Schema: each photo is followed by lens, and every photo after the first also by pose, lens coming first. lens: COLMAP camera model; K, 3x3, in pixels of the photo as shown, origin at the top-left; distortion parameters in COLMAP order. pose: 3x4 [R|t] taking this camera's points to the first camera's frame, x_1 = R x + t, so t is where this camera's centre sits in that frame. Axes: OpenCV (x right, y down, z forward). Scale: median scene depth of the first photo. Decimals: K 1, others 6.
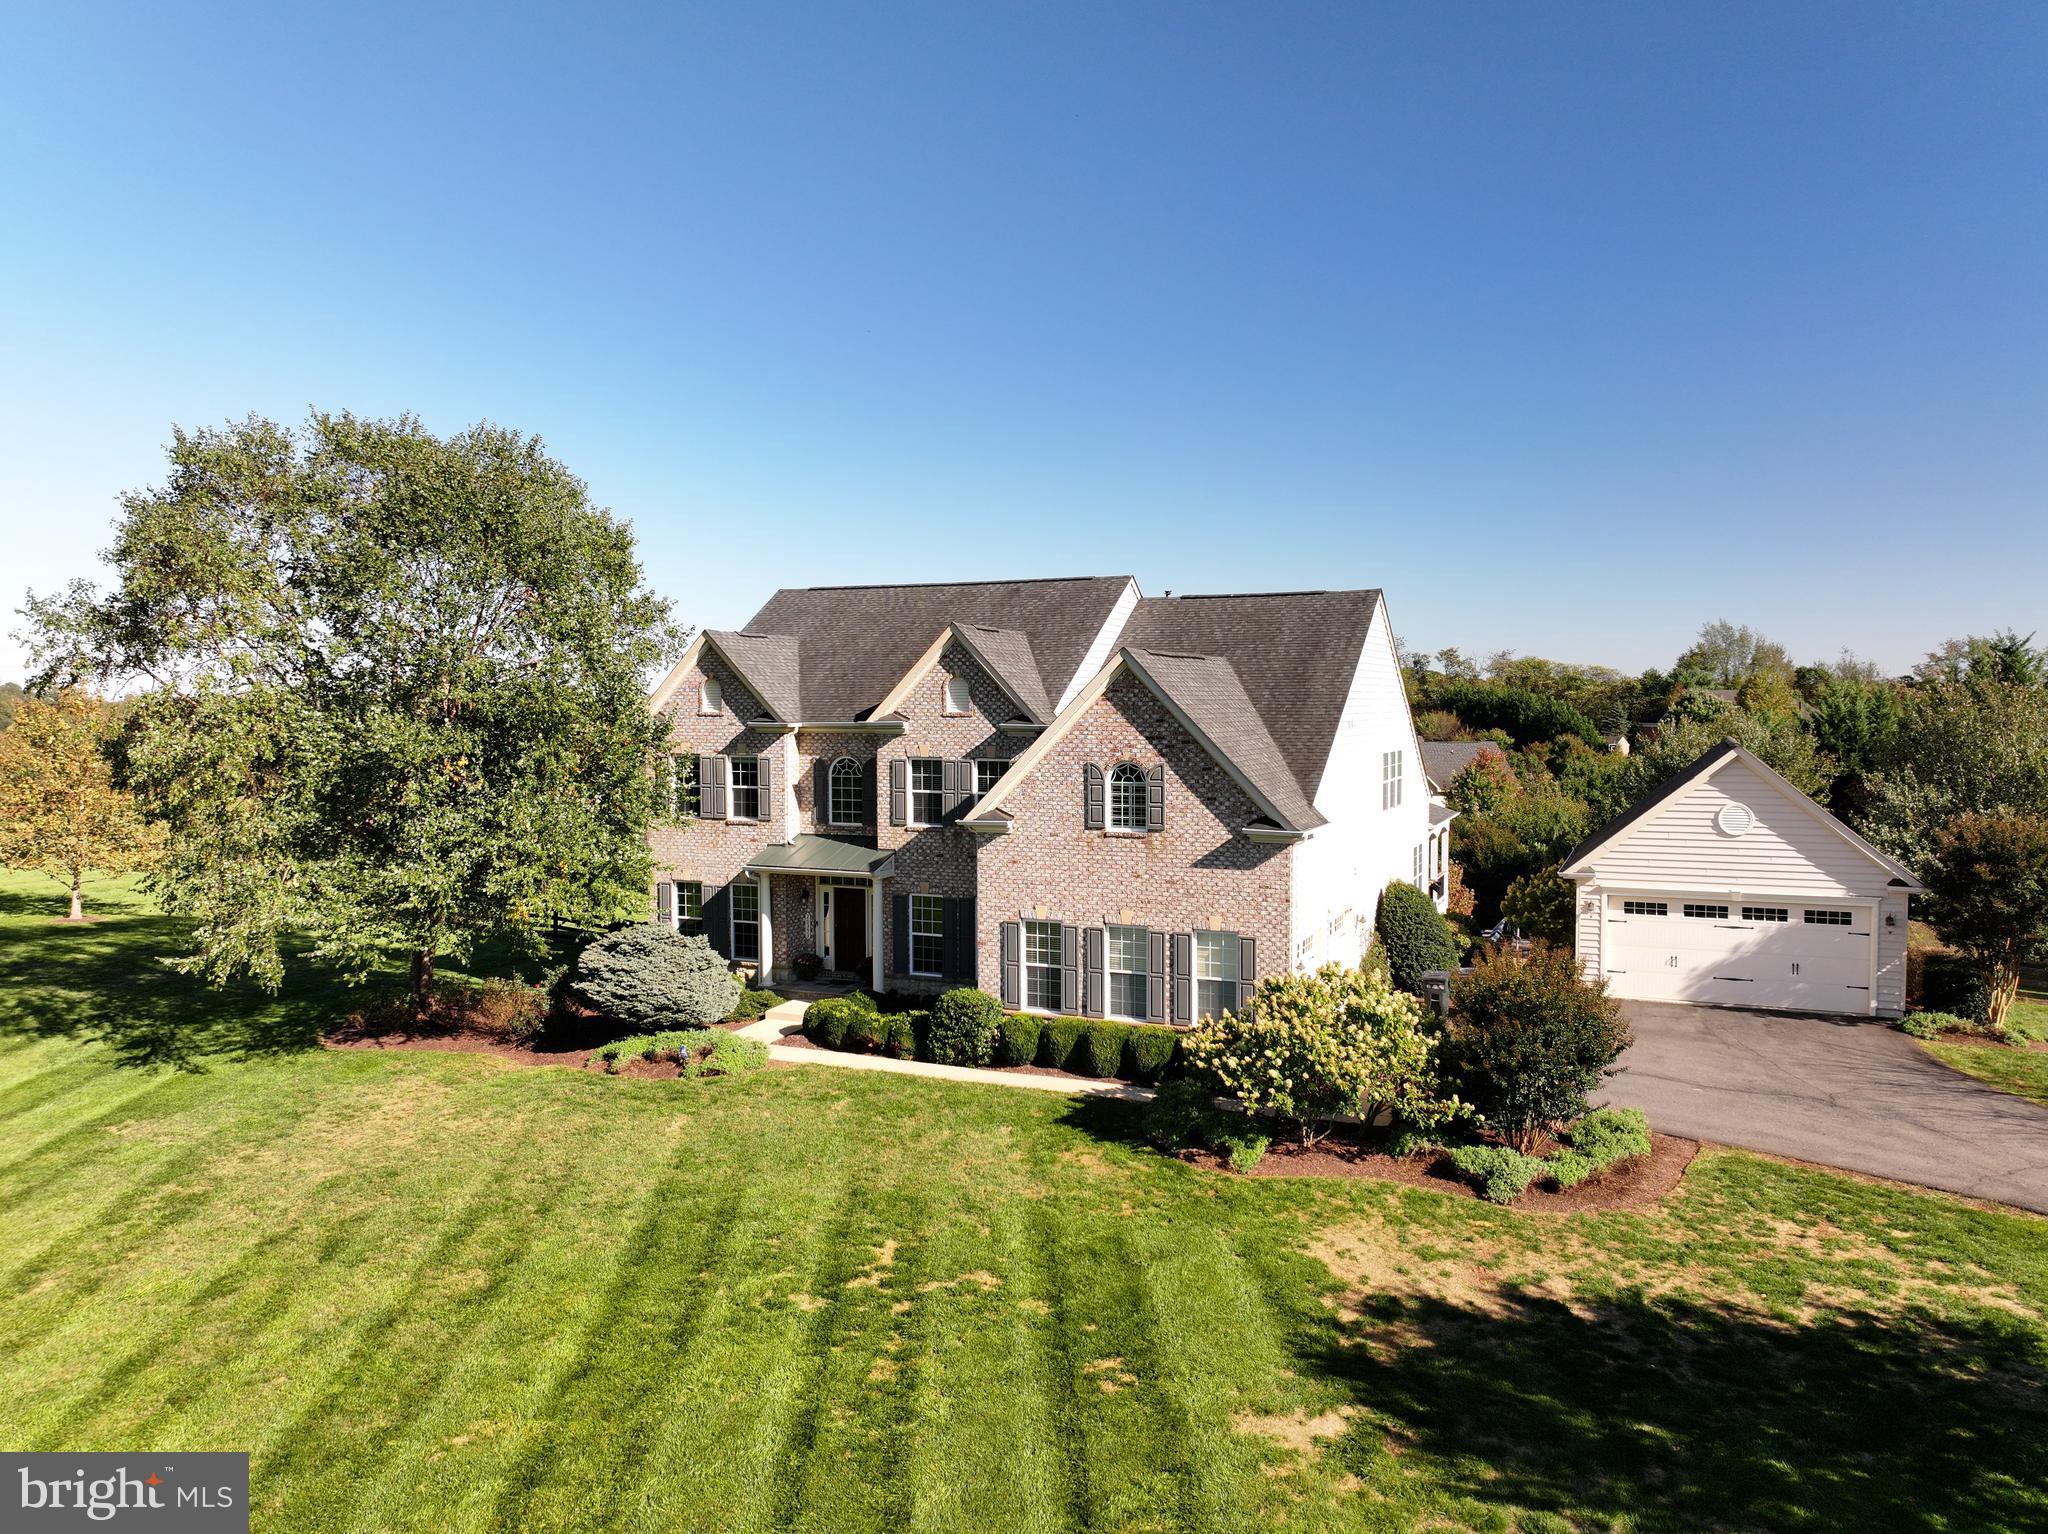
lens RADIAL K [[1467.9, 0, 1033.3], [0, 1467.9, 756.3], [0, 0, 1]] dist [-0.001525, 0.040828]
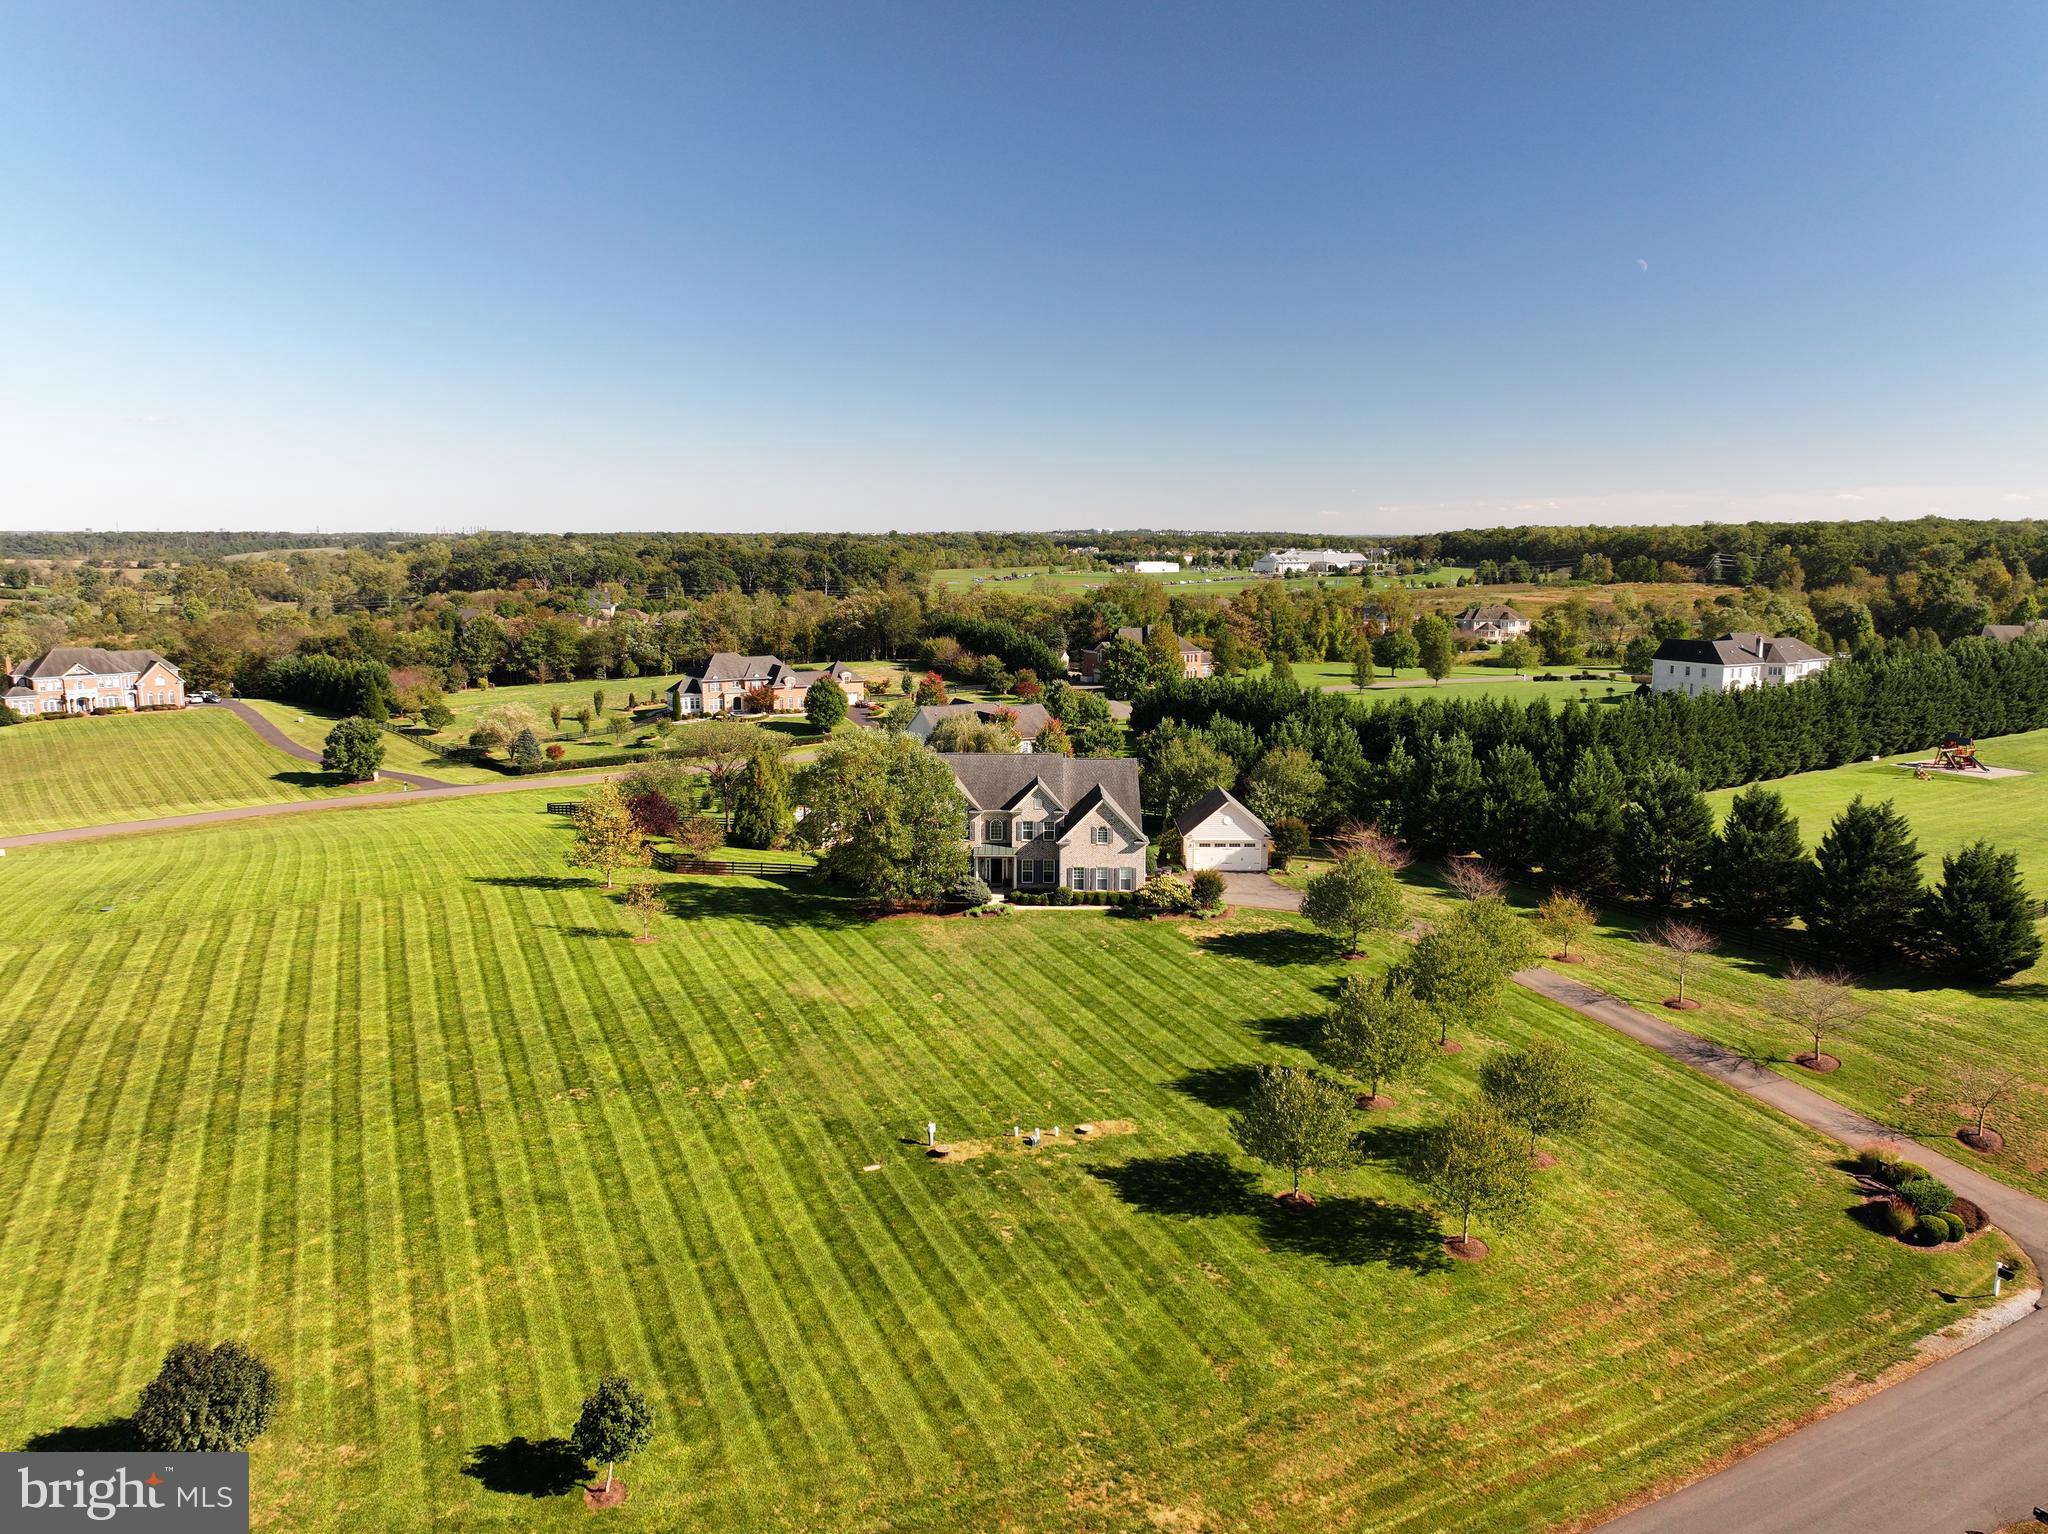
lens RADIAL K [[1467.9, 0, 1033.3], [0, 1467.9, 756.3], [0, 0, 1]] dist [-0.001525, 0.040828]
pose [[0.919292, -0.052316, 0.390084, -1.588173], [0.011191, 0.994200, 0.106964, -0.589561], [-0.393417, -0.093966, 0.914545, -2.442706]]
